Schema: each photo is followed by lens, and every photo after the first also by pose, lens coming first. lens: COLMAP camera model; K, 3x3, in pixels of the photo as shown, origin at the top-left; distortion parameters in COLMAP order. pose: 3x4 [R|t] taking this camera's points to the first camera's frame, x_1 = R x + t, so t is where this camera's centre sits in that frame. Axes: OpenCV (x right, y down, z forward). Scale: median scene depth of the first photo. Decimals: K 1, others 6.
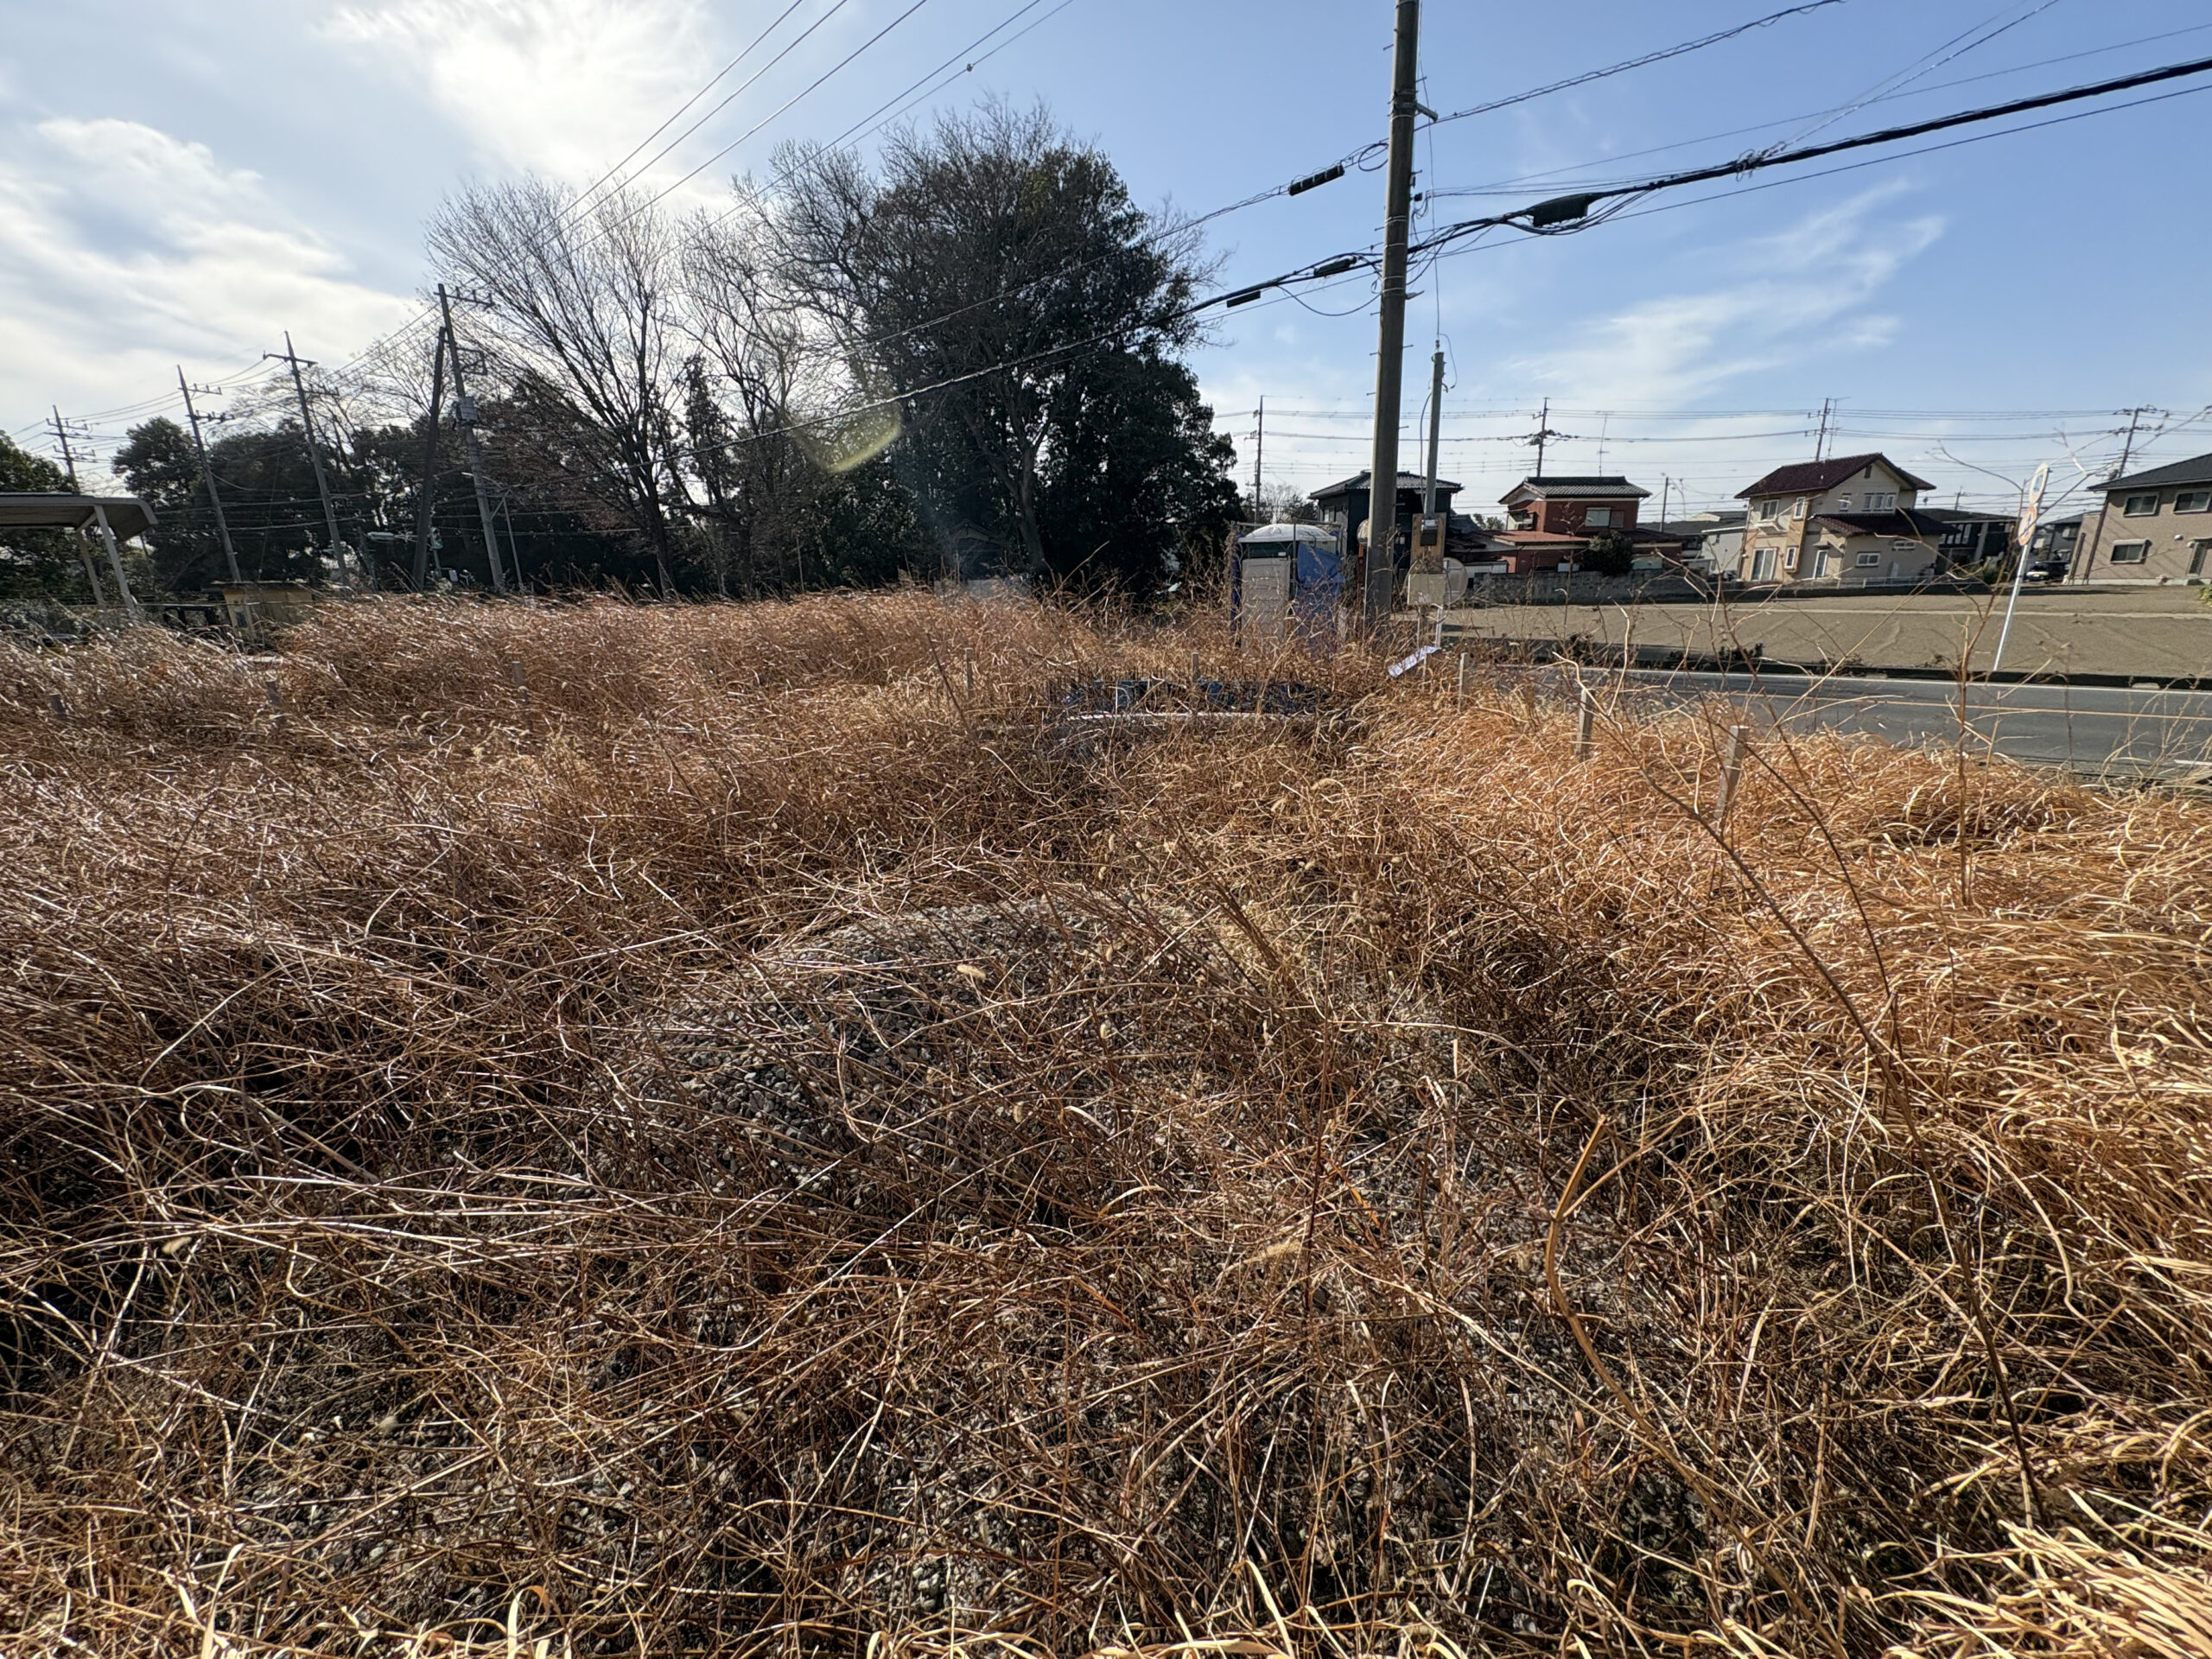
lens RADIAL K [[873.9, 0, 1106.0], [0, 873.9, 829.5], [0, 0, 1]] dist [0.002605, 0.000350]
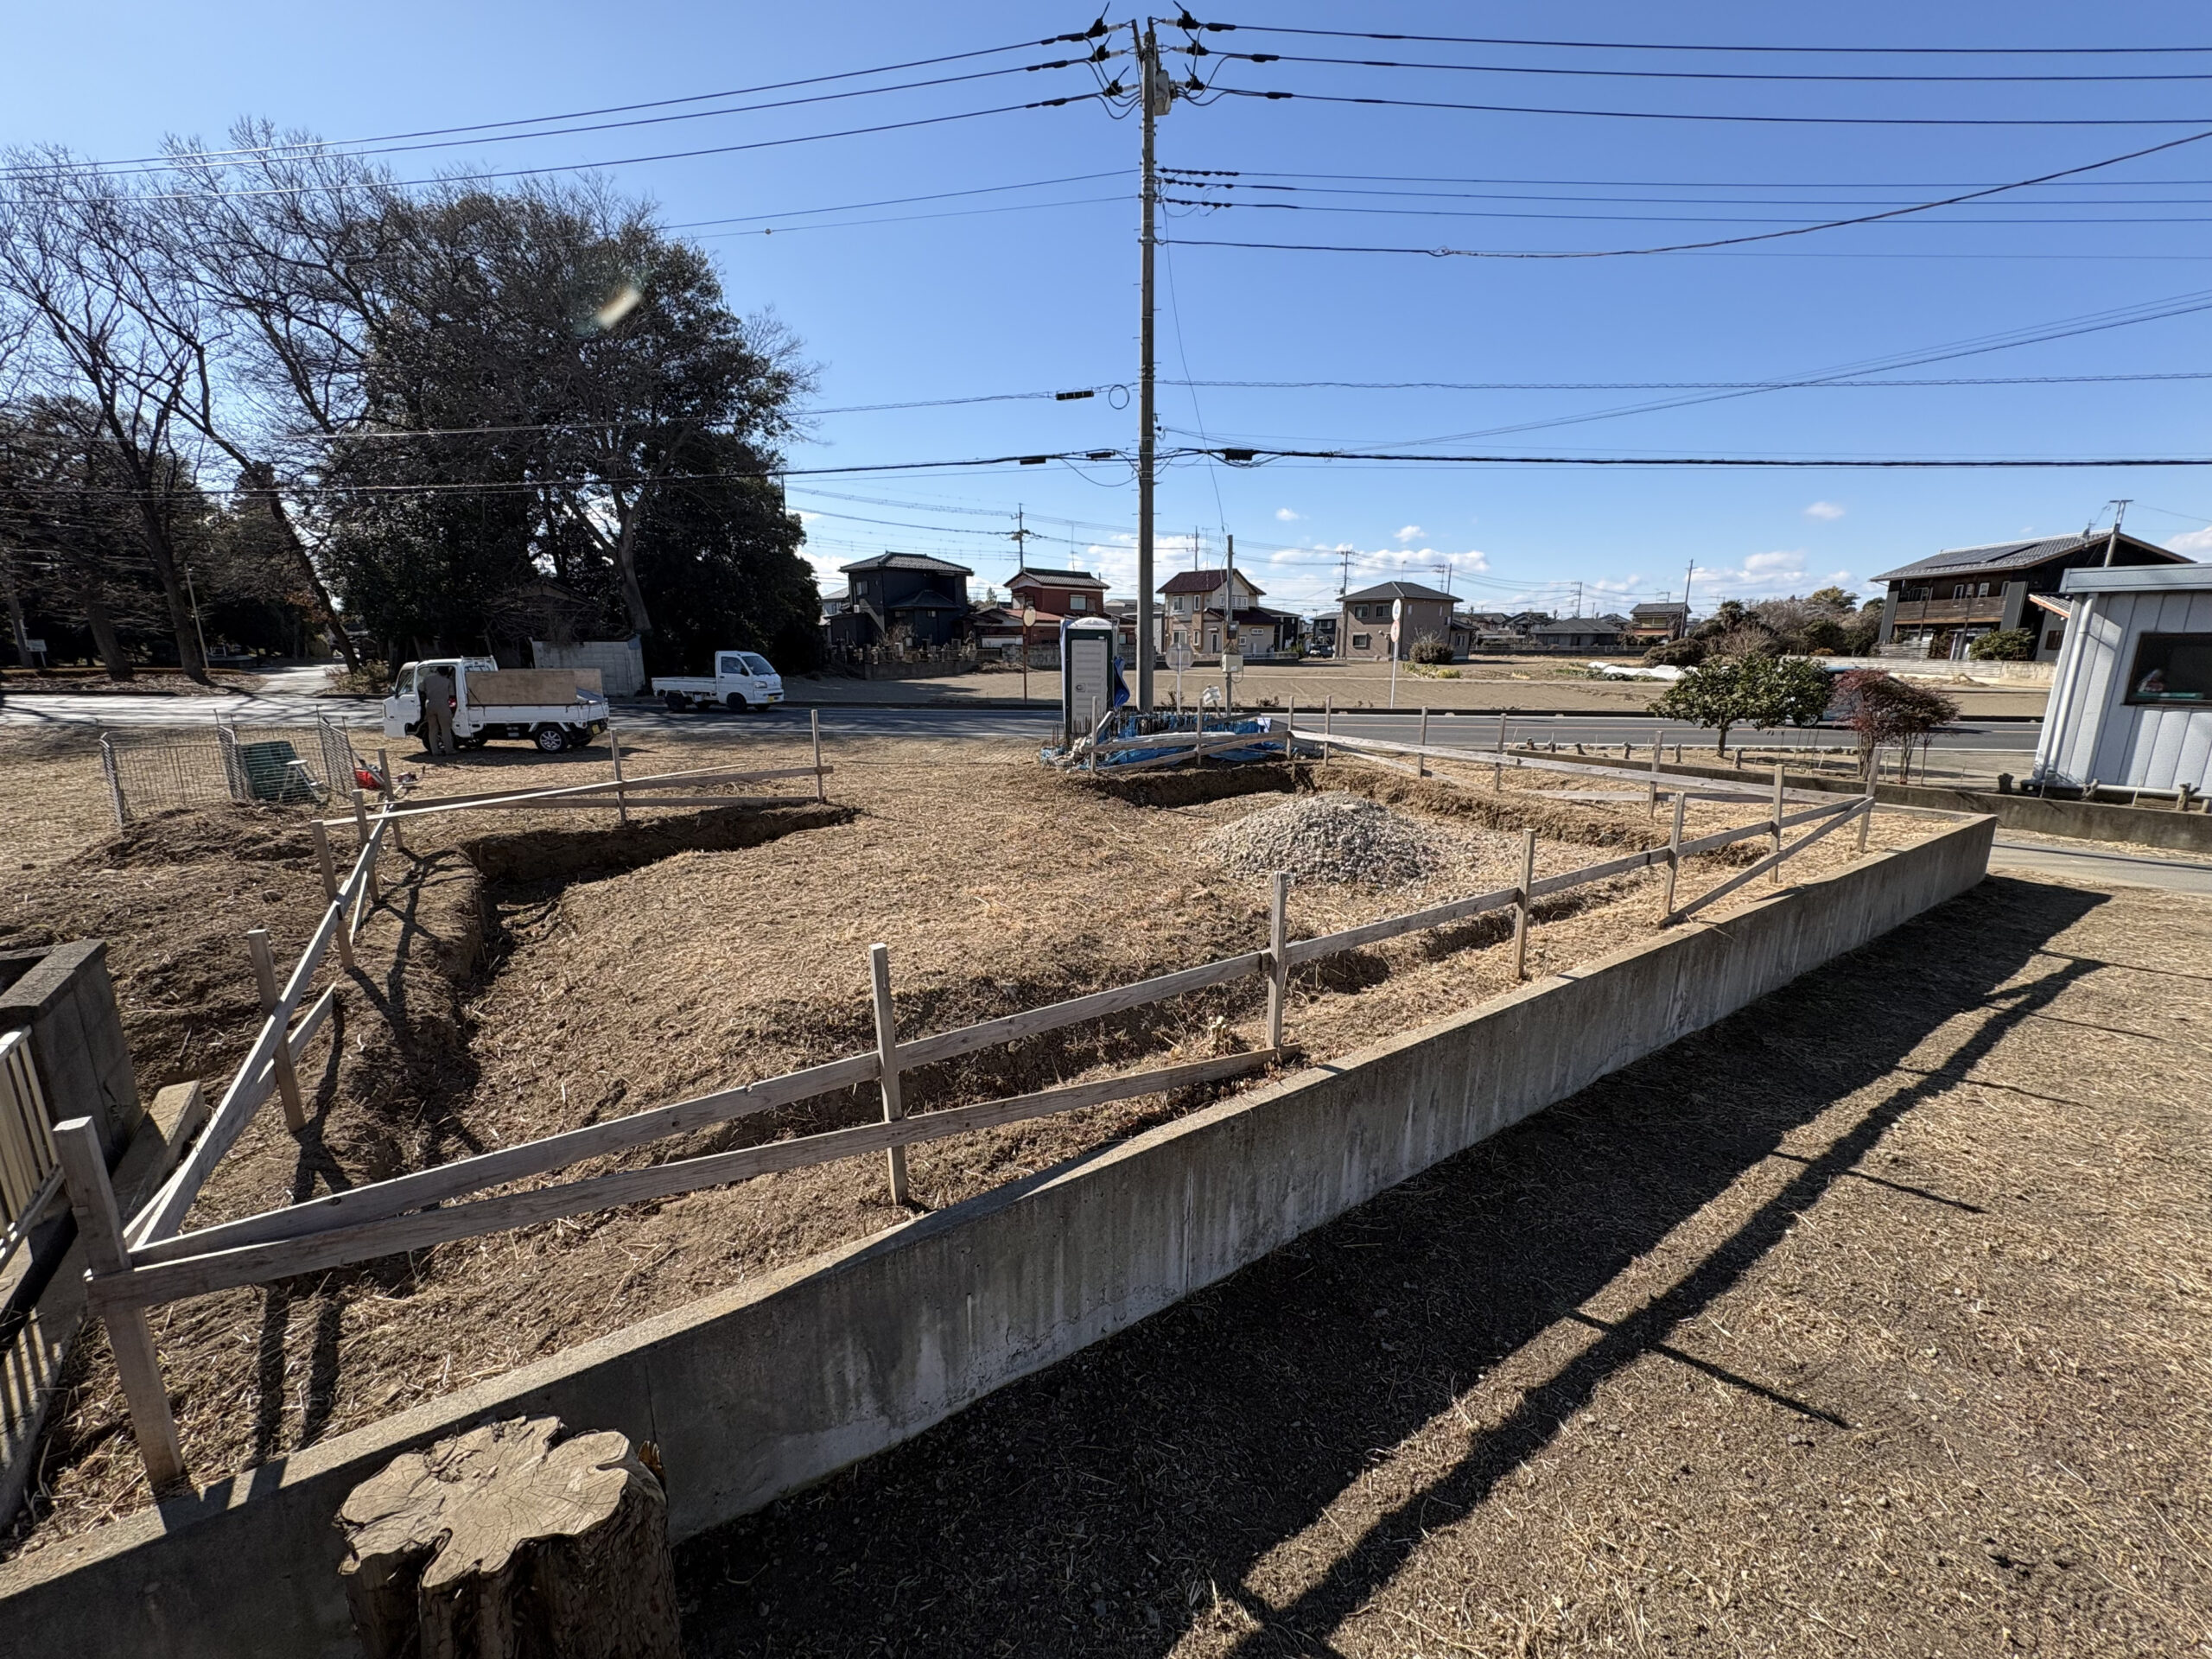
lens RADIAL K [[873.9, 0, 1106.0], [0, 873.9, 829.5], [0, 0, 1]] dist [0.002605, 0.000350]
pose [[0.826625, -0.097457, 0.554250, -0.286592], [0.136104, 0.990274, -0.028864, 0.024734], [-0.546046, 0.099296, 0.831850, -0.097420]]
